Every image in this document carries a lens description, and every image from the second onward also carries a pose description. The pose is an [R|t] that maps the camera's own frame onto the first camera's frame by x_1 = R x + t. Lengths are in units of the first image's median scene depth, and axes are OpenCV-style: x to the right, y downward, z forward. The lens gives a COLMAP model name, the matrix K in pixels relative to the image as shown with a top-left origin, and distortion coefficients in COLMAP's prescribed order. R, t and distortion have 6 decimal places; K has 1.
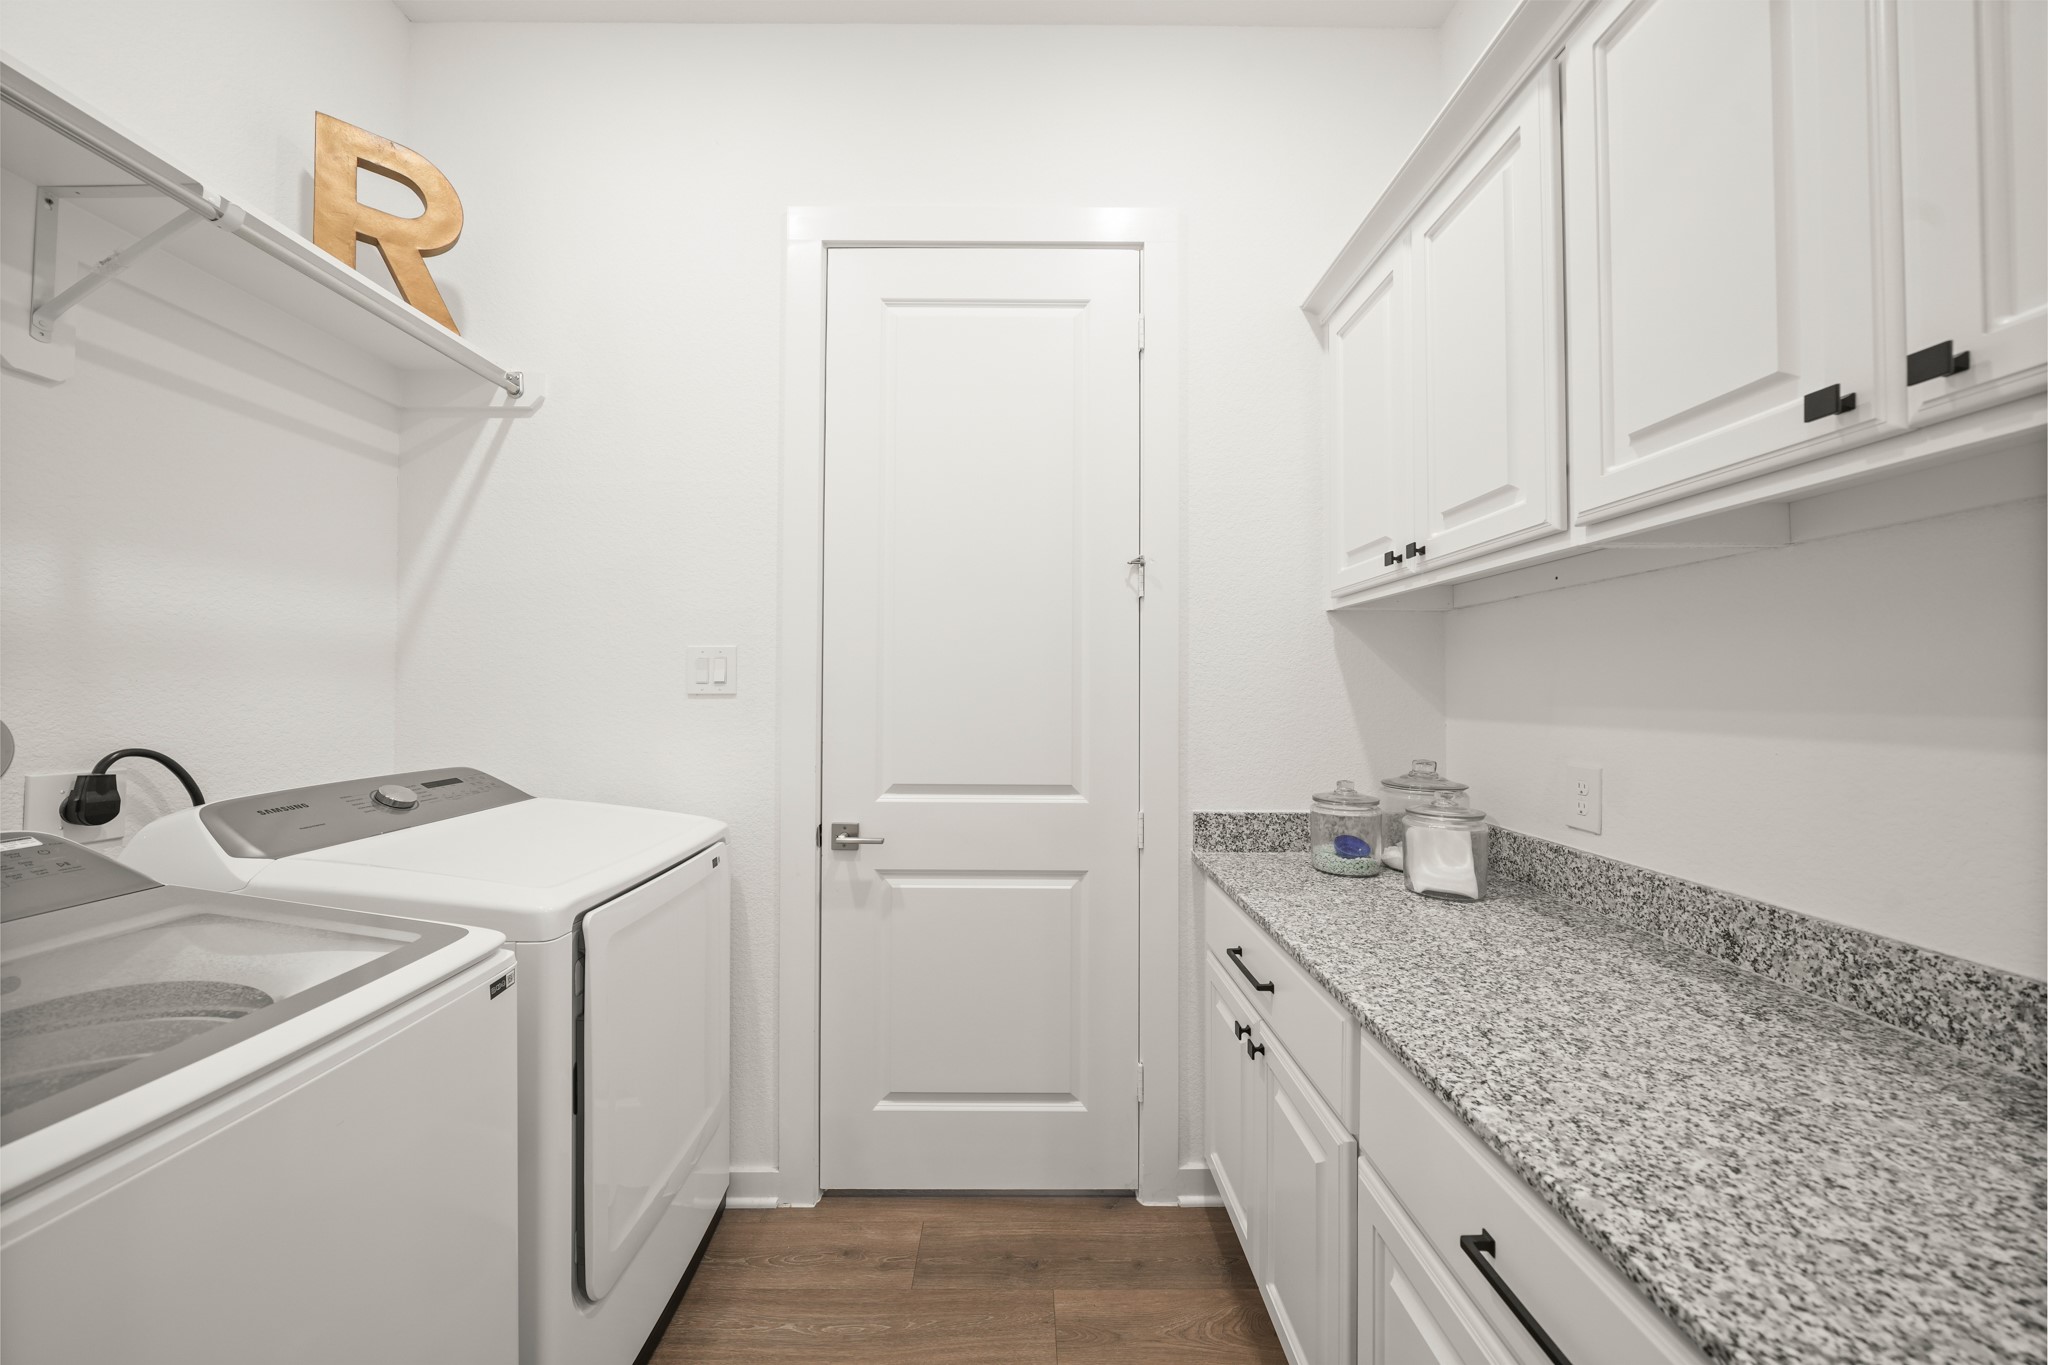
lens RADIAL K [[702.3, 0, 1019.7], [0, 702.3, 679.0], [0, 0, 1]] dist [0.014650, -0.000001]
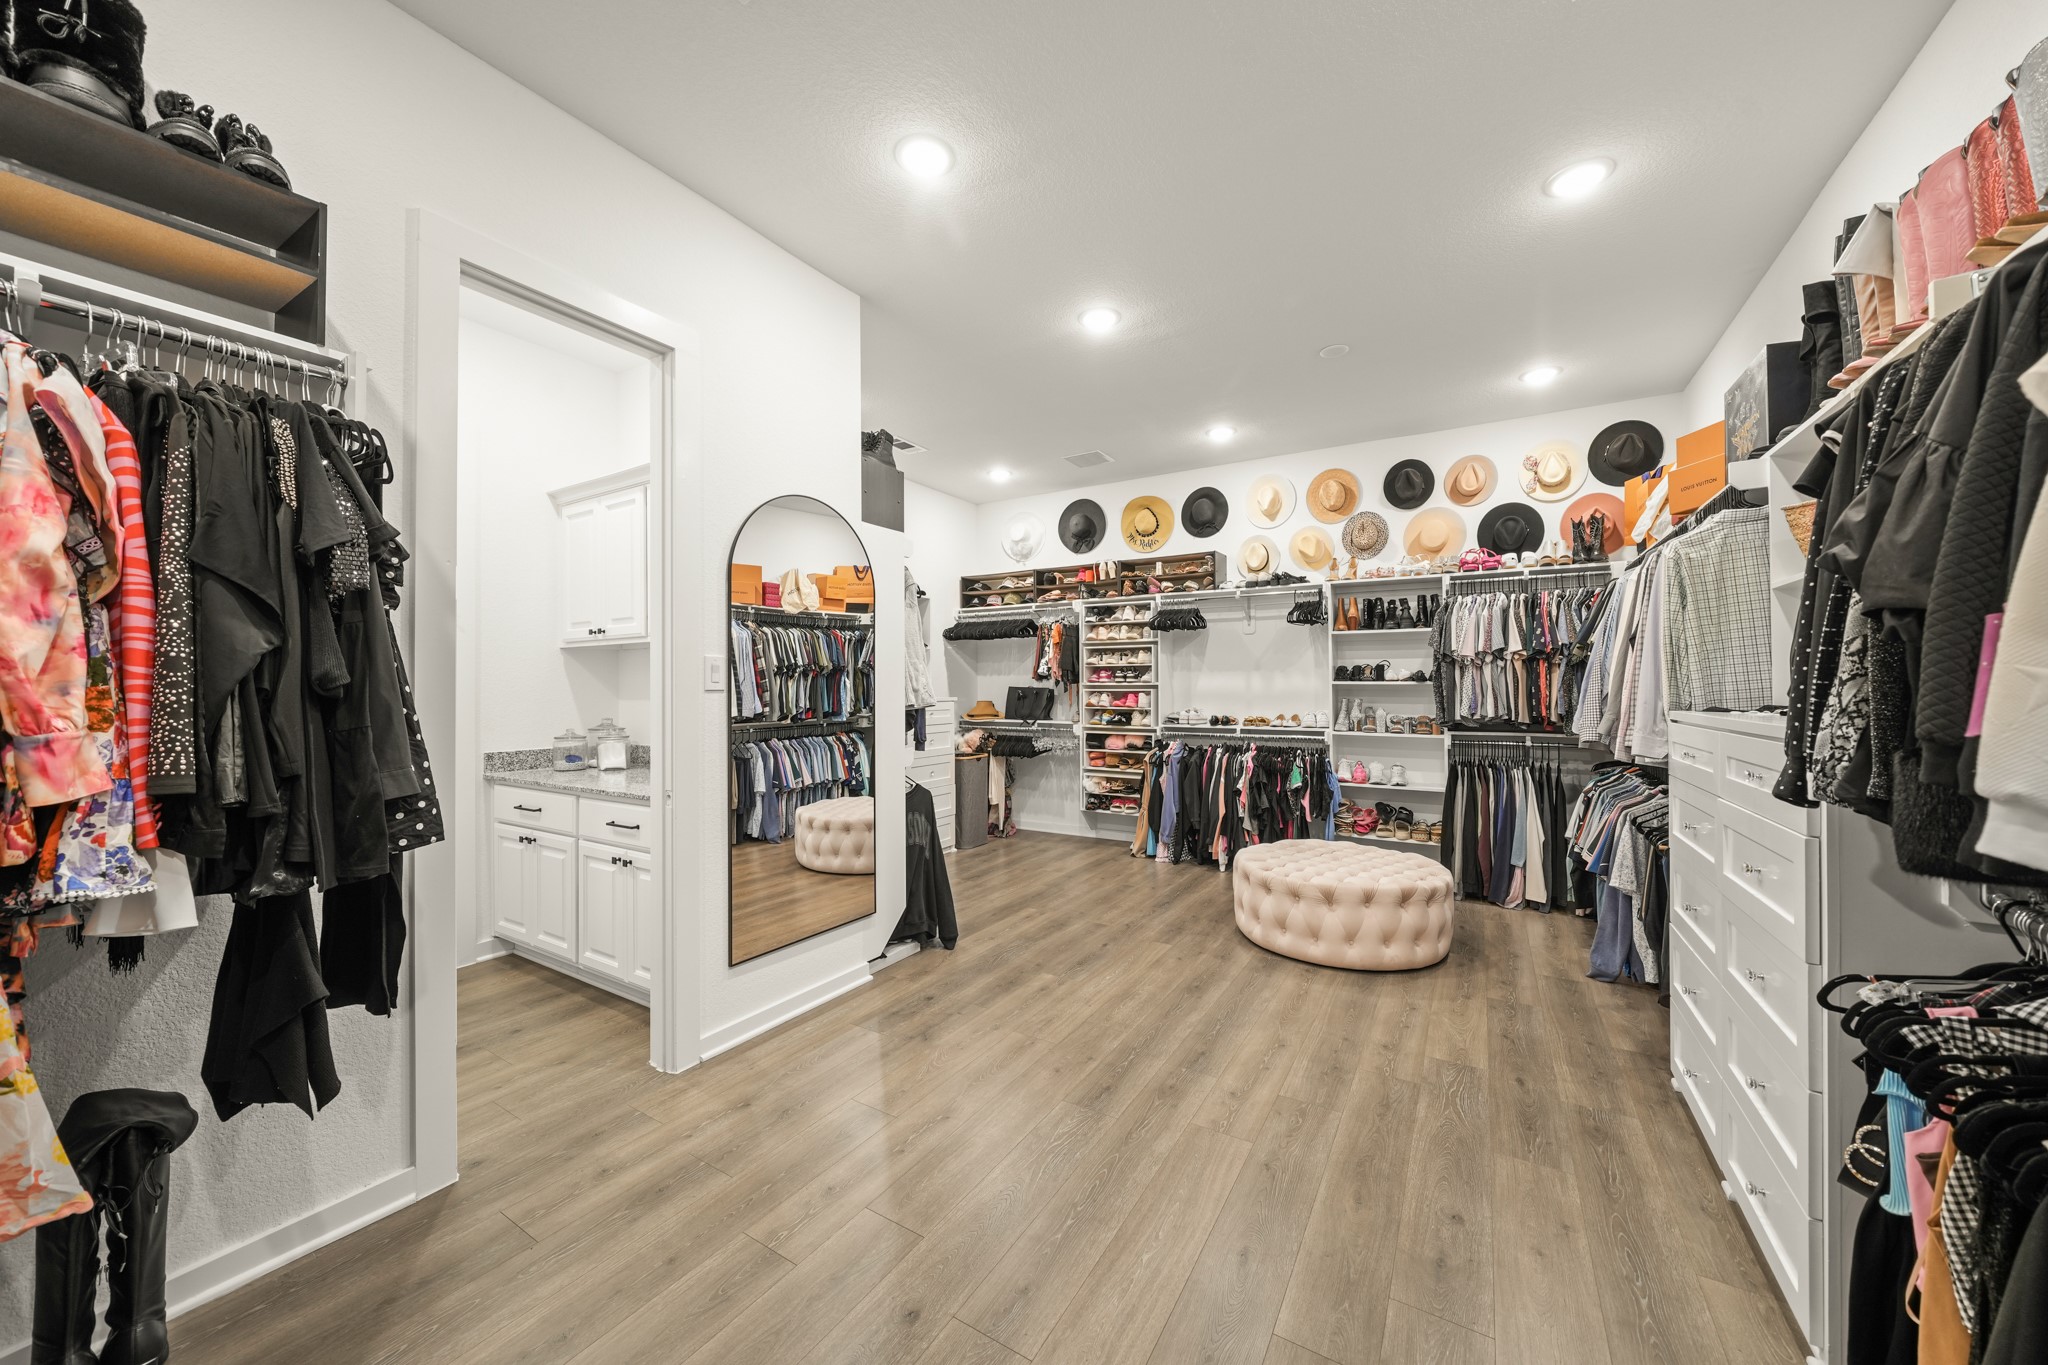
lens RADIAL K [[738.0, 0, 1024.0], [0, 738.0, 682.5], [0, 0, 1]] dist [-0.000684, -0.000249]
pose [[0.525924, 0.003396, 0.850525, -0.724976], [-0.007639, 0.999971, 0.000731, -0.010185], [-0.850497, -0.006881, 0.525934, -1.359892]]
